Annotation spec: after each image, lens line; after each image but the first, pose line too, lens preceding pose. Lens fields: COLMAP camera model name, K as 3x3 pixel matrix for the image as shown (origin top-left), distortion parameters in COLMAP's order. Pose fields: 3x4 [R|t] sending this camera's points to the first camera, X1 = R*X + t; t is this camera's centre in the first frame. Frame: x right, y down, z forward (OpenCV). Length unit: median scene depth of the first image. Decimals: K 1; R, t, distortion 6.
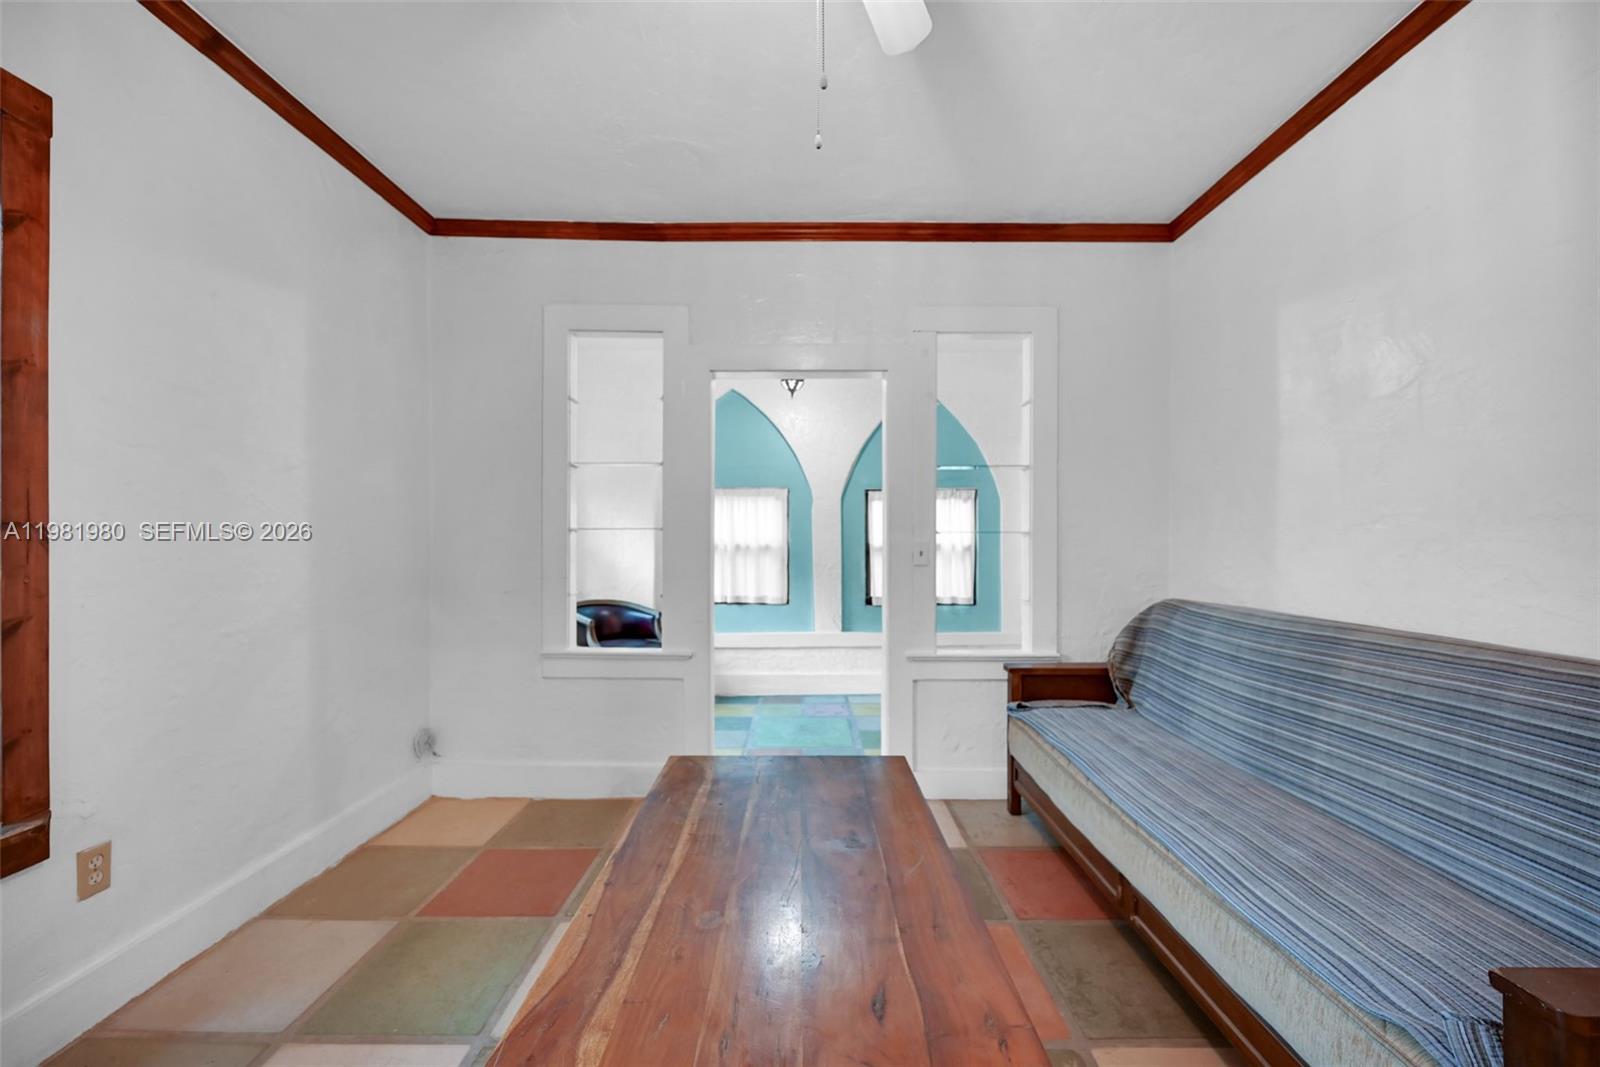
lens RADIAL K [[644.5, 0, 790.0], [0, 644.5, 538.0], [0, 0, 1]] dist [-0.001829, -0.000214]
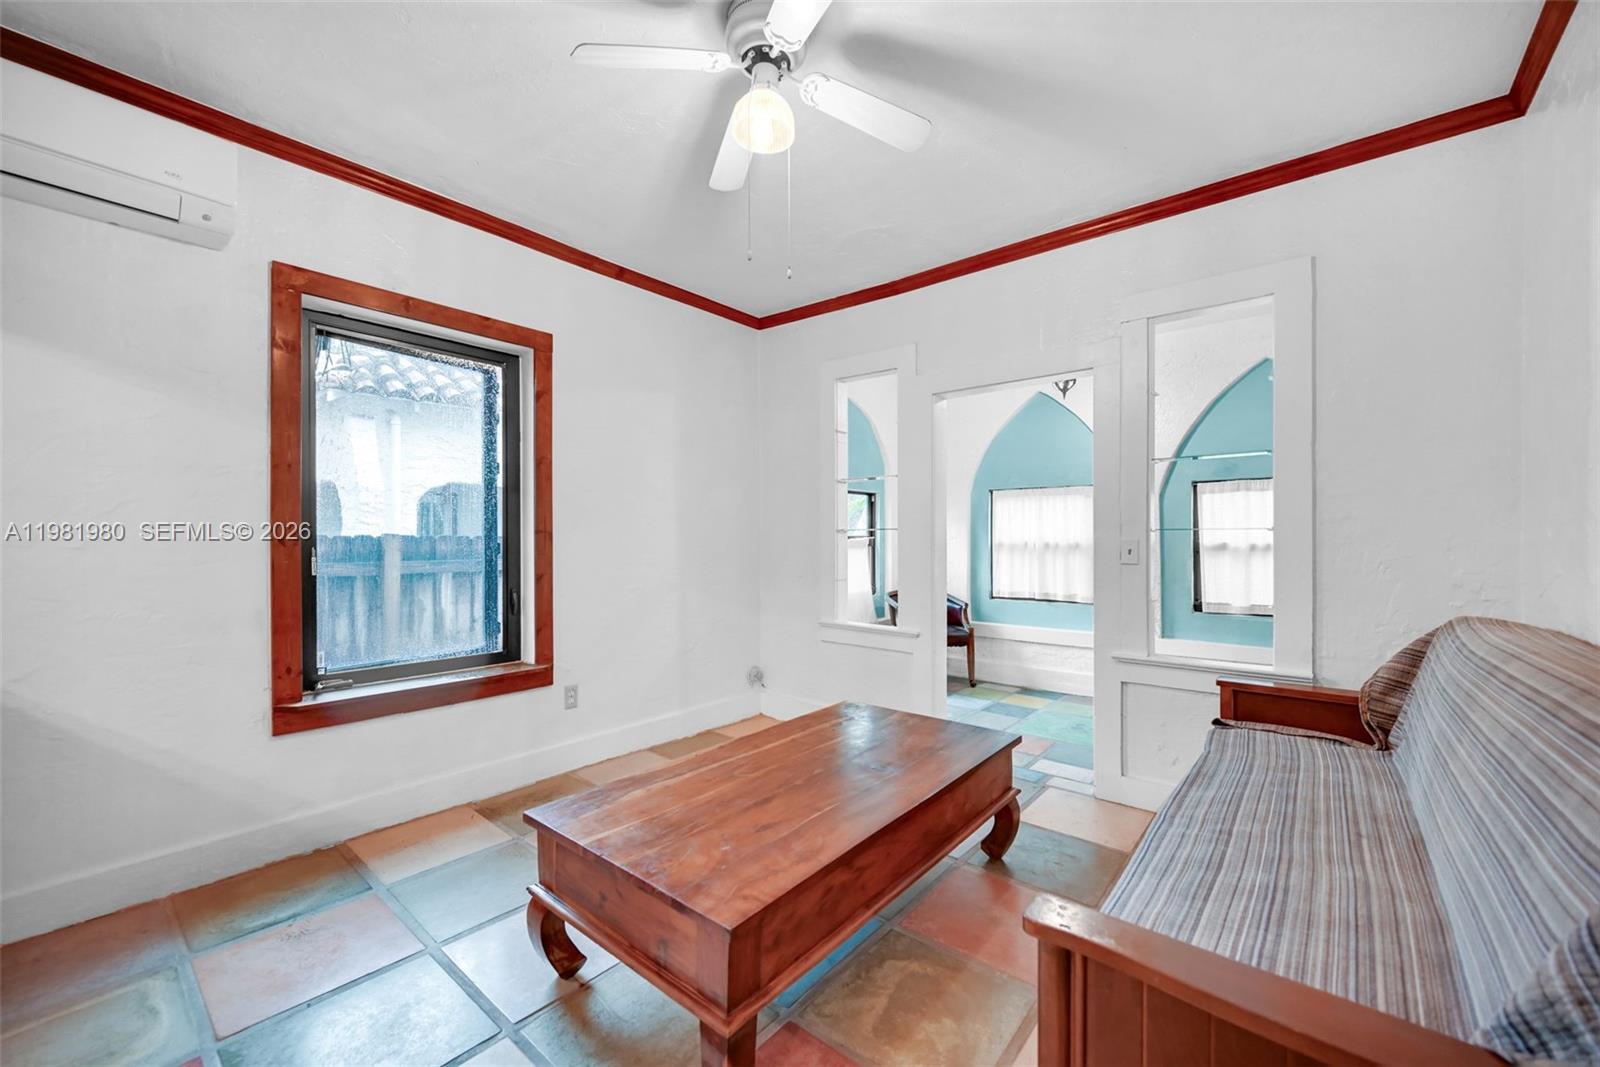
lens RADIAL K [[644.5, 0, 790.0], [0, 644.5, 538.0], [0, 0, 1]] dist [-0.001829, -0.000214]
pose [[0.756674, -0.001854, -0.653790, 0.469059], [0.002850, 0.999996, 0.000462, 0.001670], [0.653787, -0.002213, 0.756676, -0.065732]]
